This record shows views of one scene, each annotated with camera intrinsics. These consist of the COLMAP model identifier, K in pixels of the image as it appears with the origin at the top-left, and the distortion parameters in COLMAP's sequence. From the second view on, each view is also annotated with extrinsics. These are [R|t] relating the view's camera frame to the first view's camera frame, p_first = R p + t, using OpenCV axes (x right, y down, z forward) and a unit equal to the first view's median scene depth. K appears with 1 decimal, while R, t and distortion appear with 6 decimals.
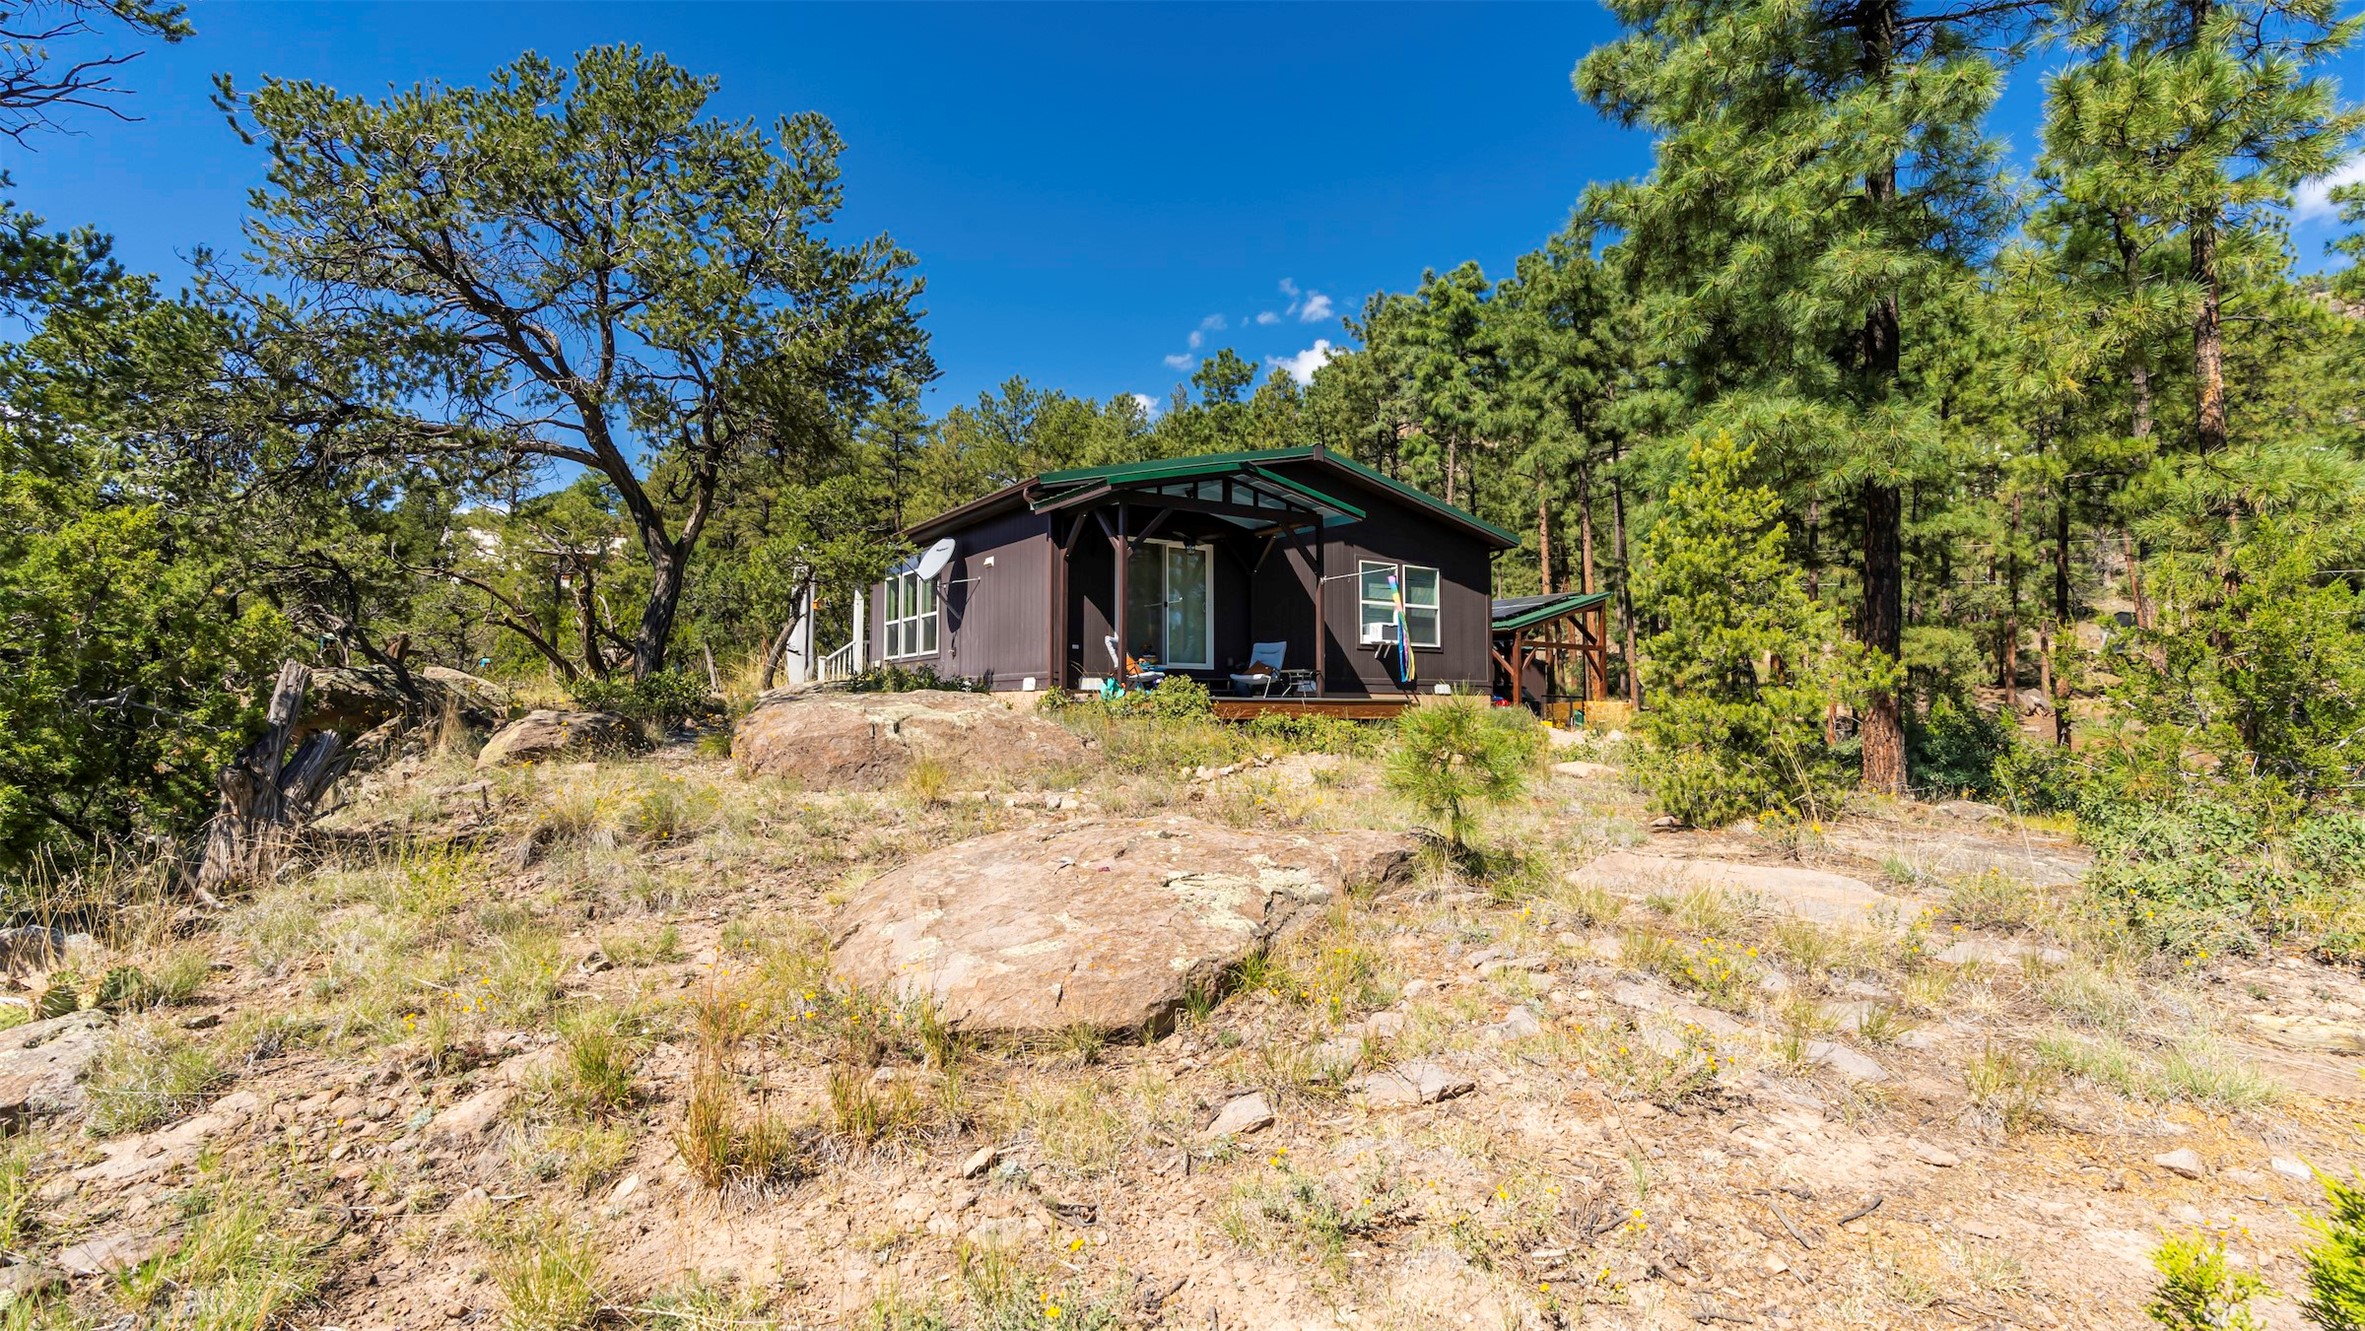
lens RADIAL K [[1074.3, 0, 1185.6], [0, 1074.3, 666.1], [0, 0, 1]] dist [-0.016601, 0.000471]
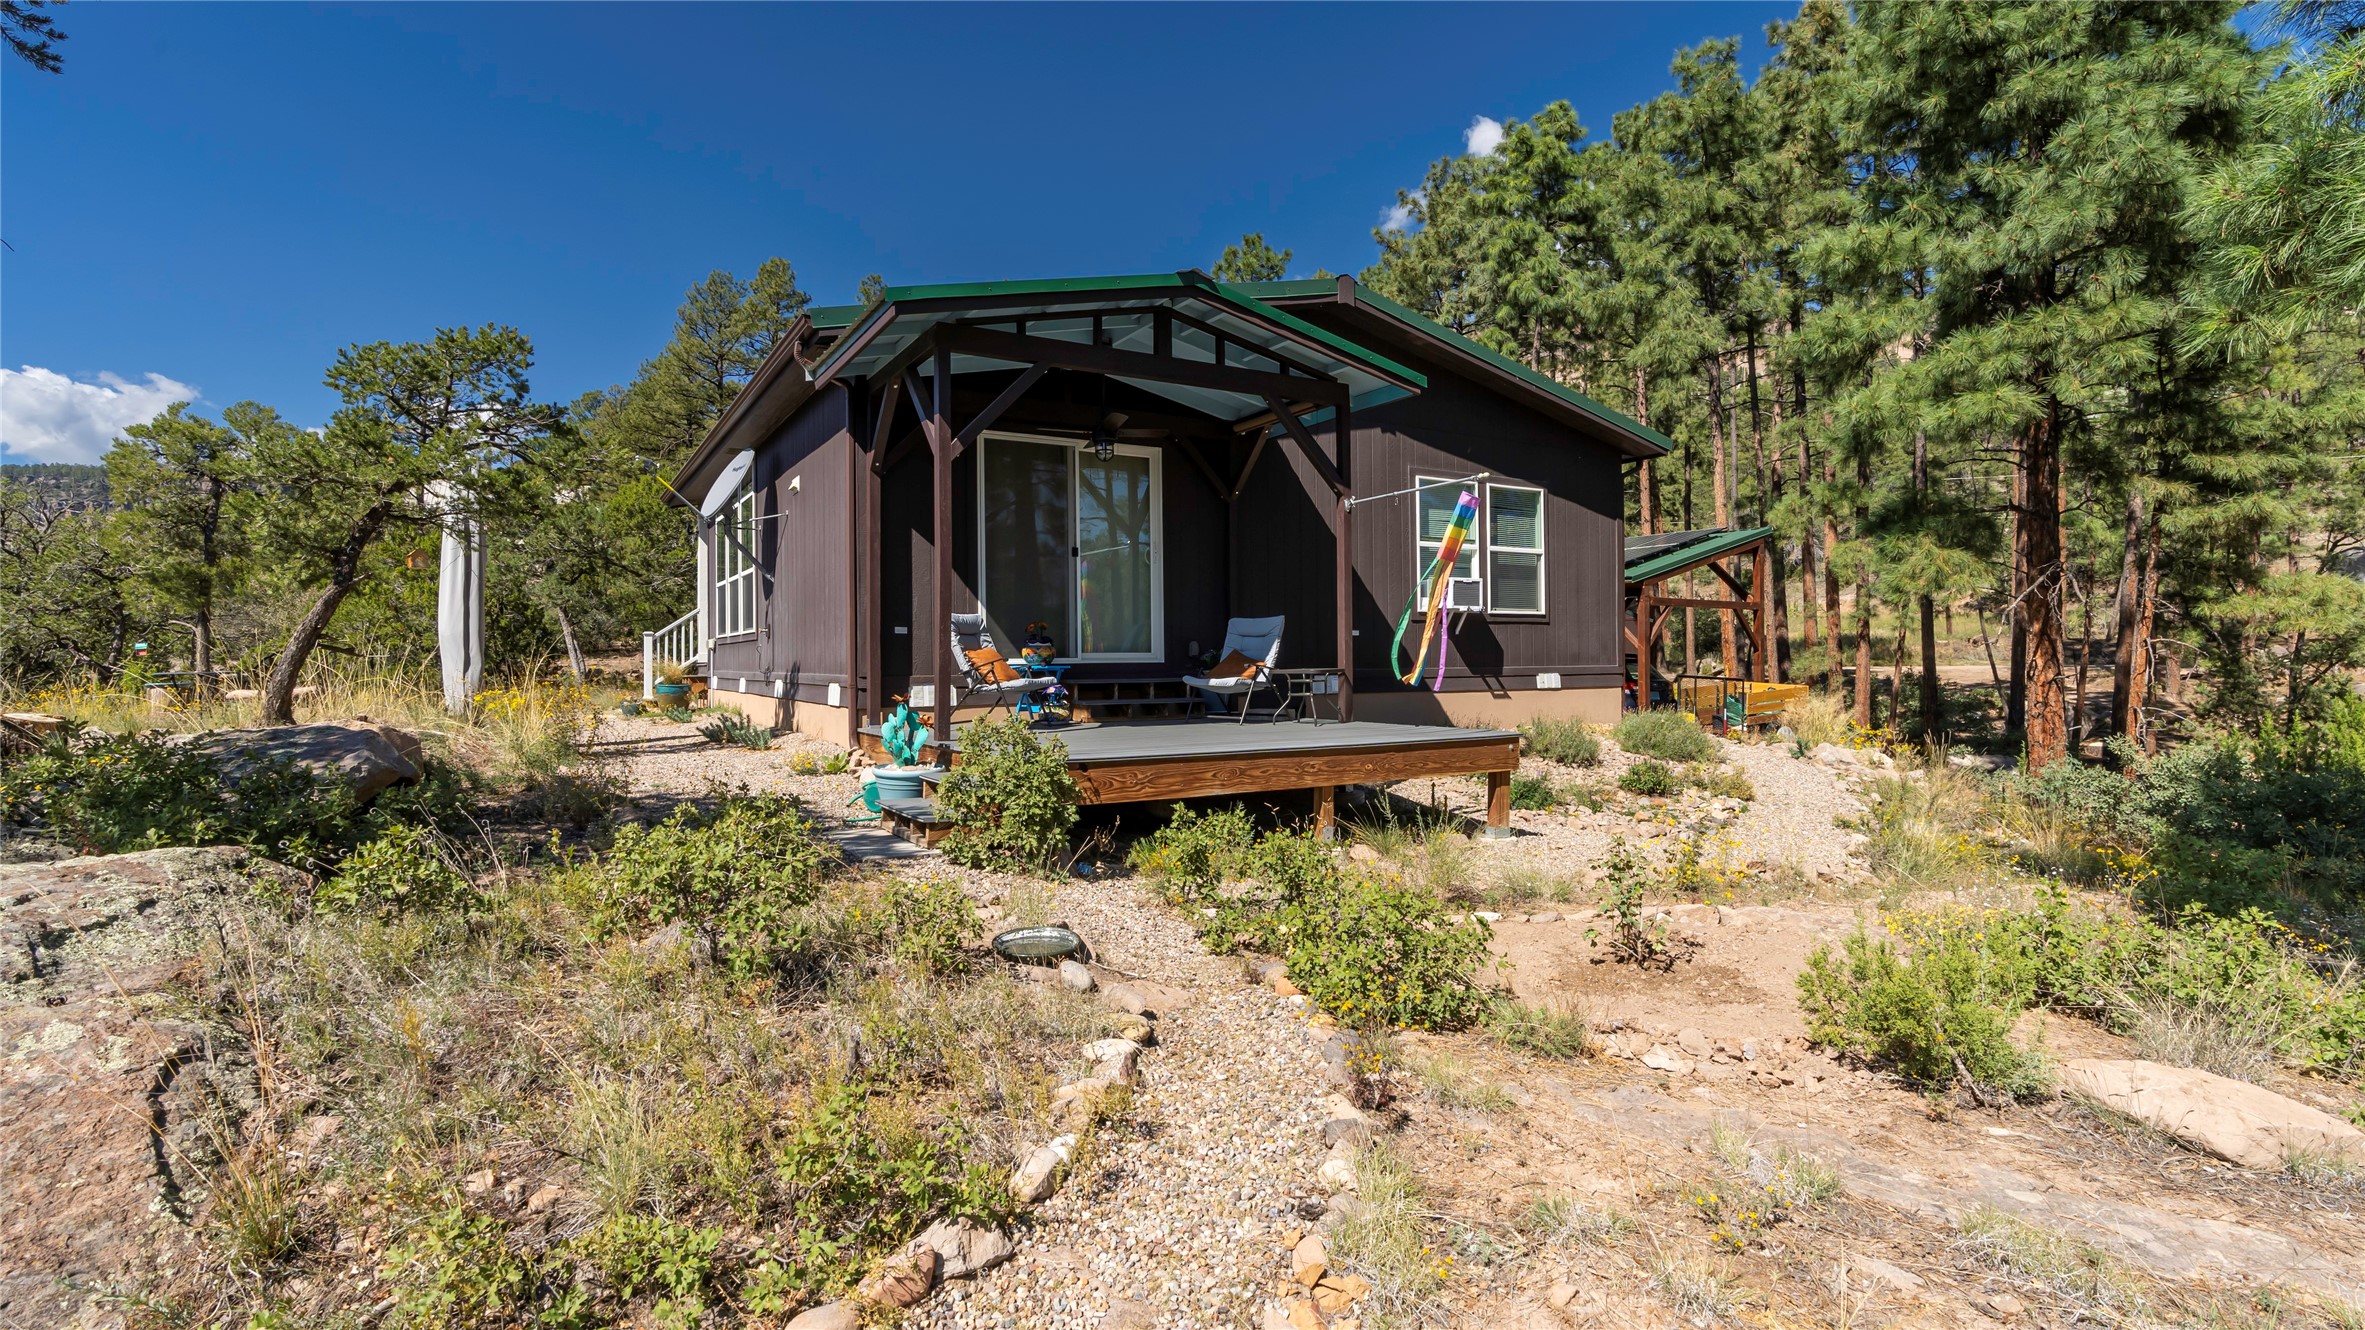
lens RADIAL K [[1074.3, 0, 1177.7], [0, 1074.3, 661.9], [0, 0, 1]] dist [-0.016601, 0.000471]
pose [[0.998313, -0.005972, -0.057745, 0.037126], [0.008581, 0.998949, 0.045028, -0.012817], [0.057415, -0.045448, 0.997315, 0.230512]]
